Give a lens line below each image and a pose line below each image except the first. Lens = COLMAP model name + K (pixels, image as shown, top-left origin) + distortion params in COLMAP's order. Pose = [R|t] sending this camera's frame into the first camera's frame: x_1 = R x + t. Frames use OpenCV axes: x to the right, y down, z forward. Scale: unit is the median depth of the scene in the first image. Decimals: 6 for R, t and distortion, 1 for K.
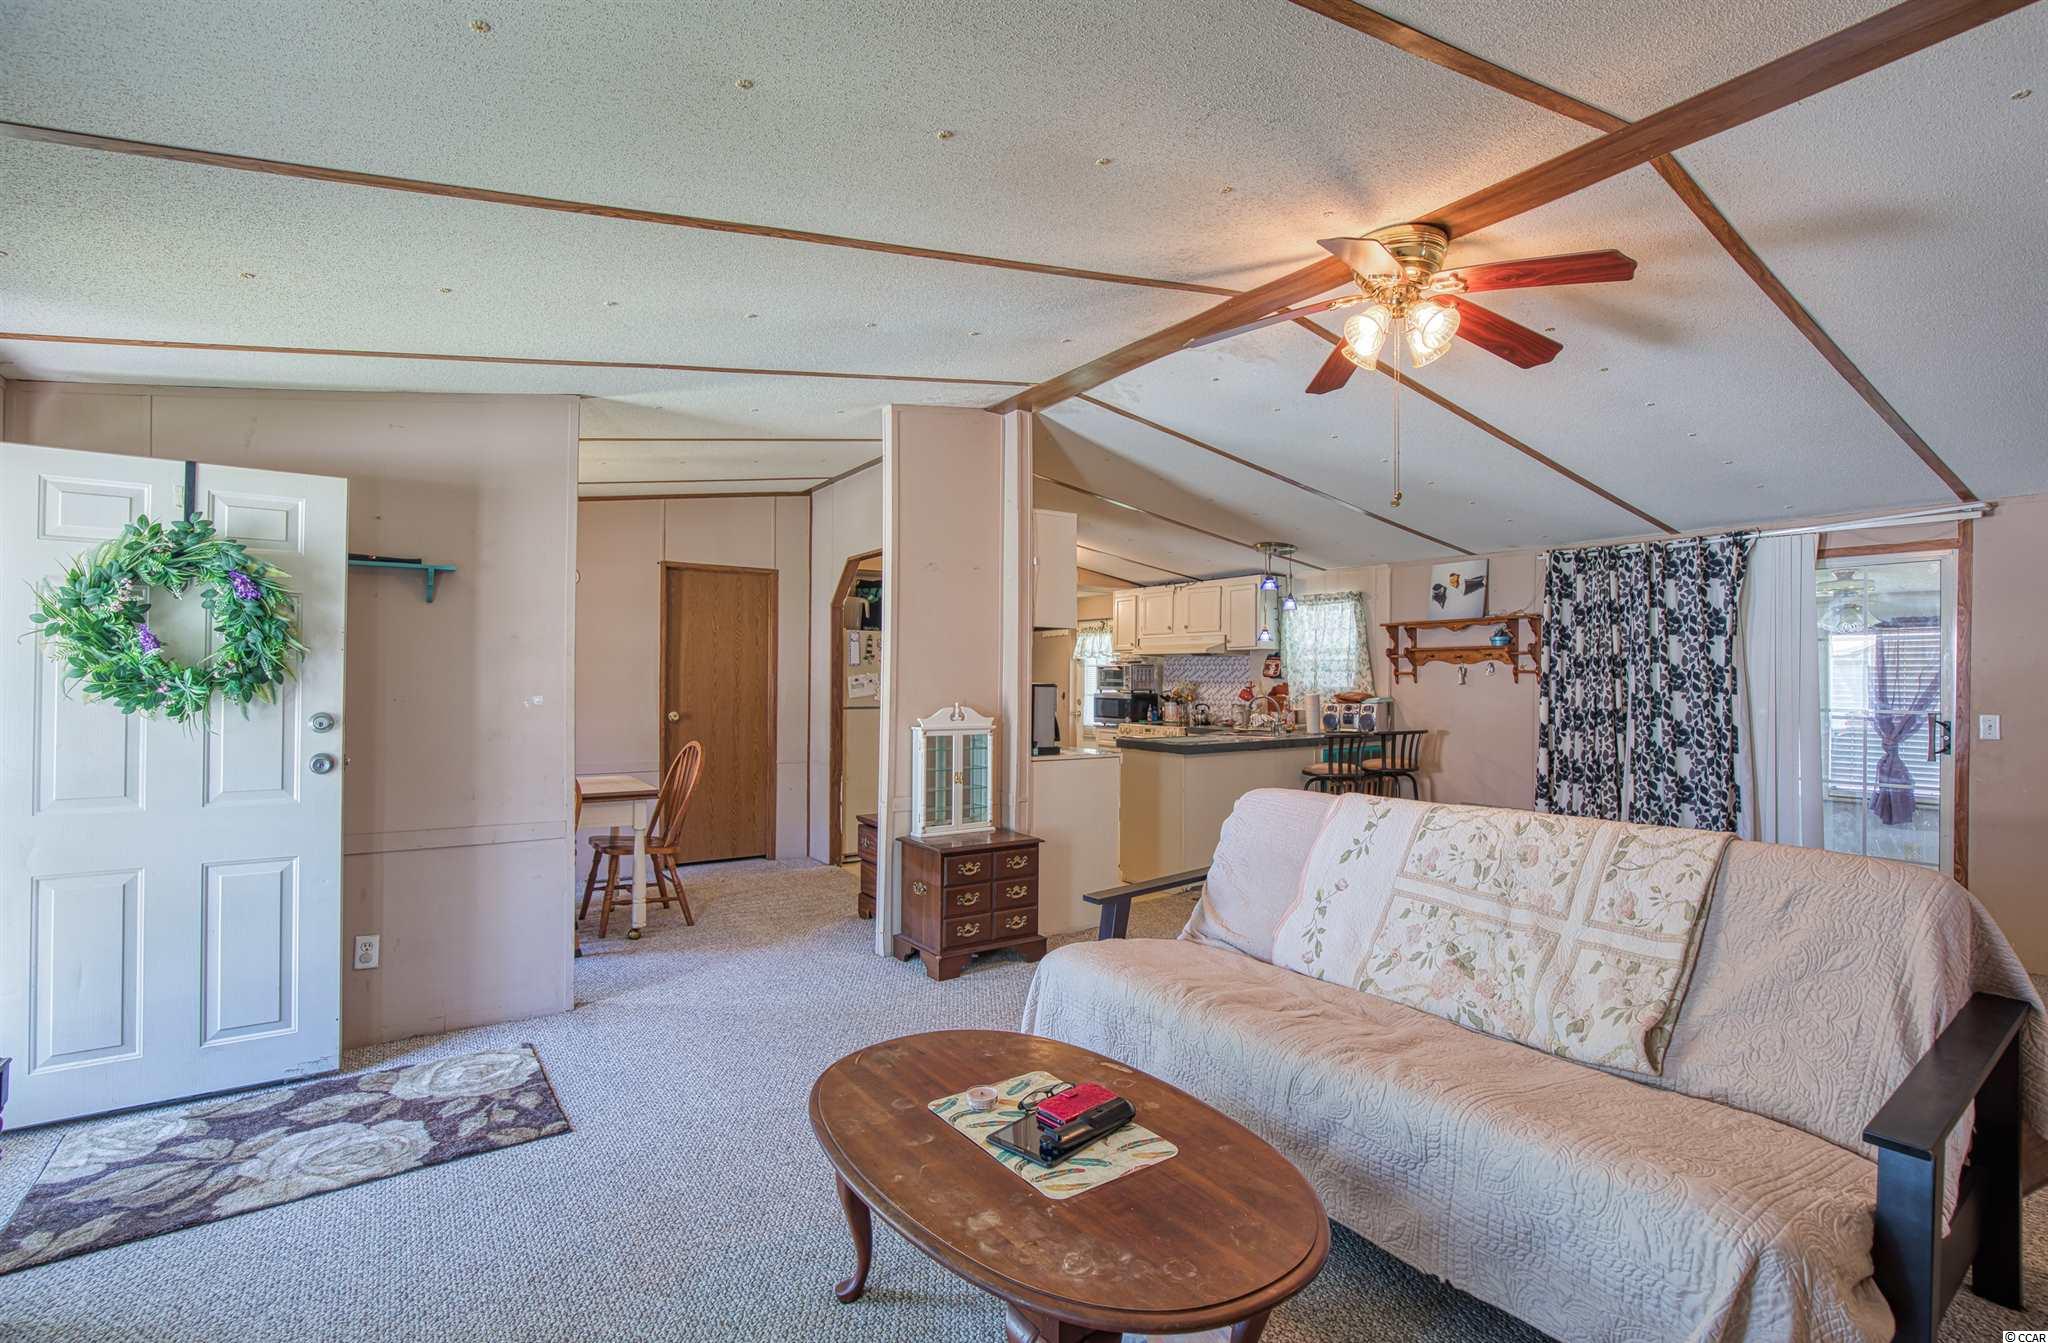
lens RADIAL K [[950.6, 0, 1034.5], [0, 950.6, 667.0], [0, 0, 1]] dist [-0.019127, 0.001131]
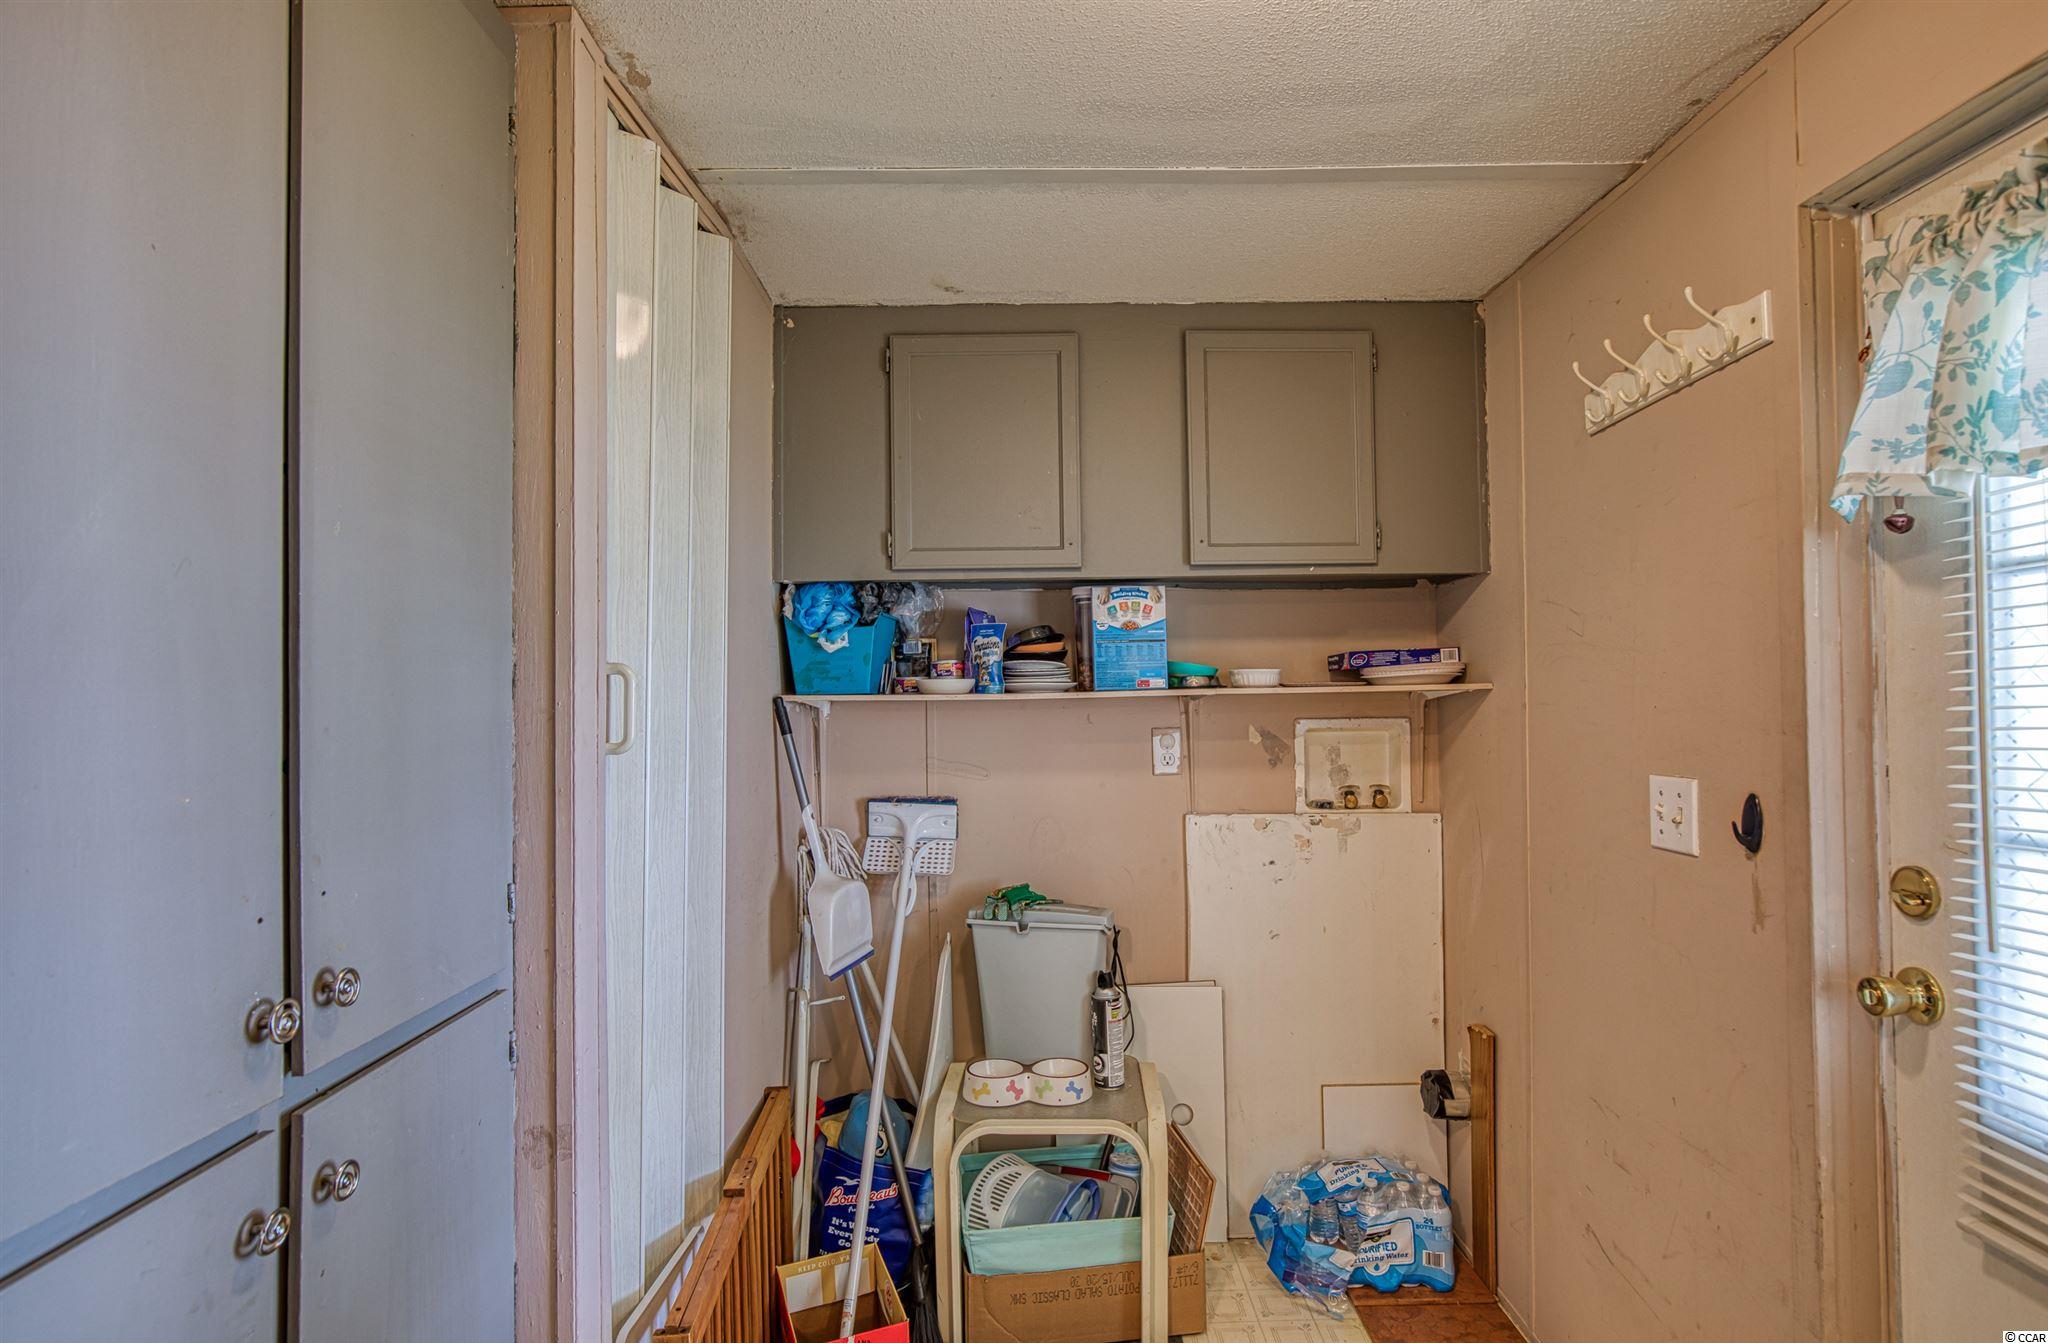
lens RADIAL K [[1058.0, 0, 1028.3], [0, 1058.0, 675.0], [0, 0, 1]] dist [-0.005802, -0.000267]
pose [[0.828659, -0.029039, -0.559000, 0.044819], [0.022488, 0.999574, -0.018590, 0.015683], [0.559302, 0.002834, 0.828959, 1.243468]]
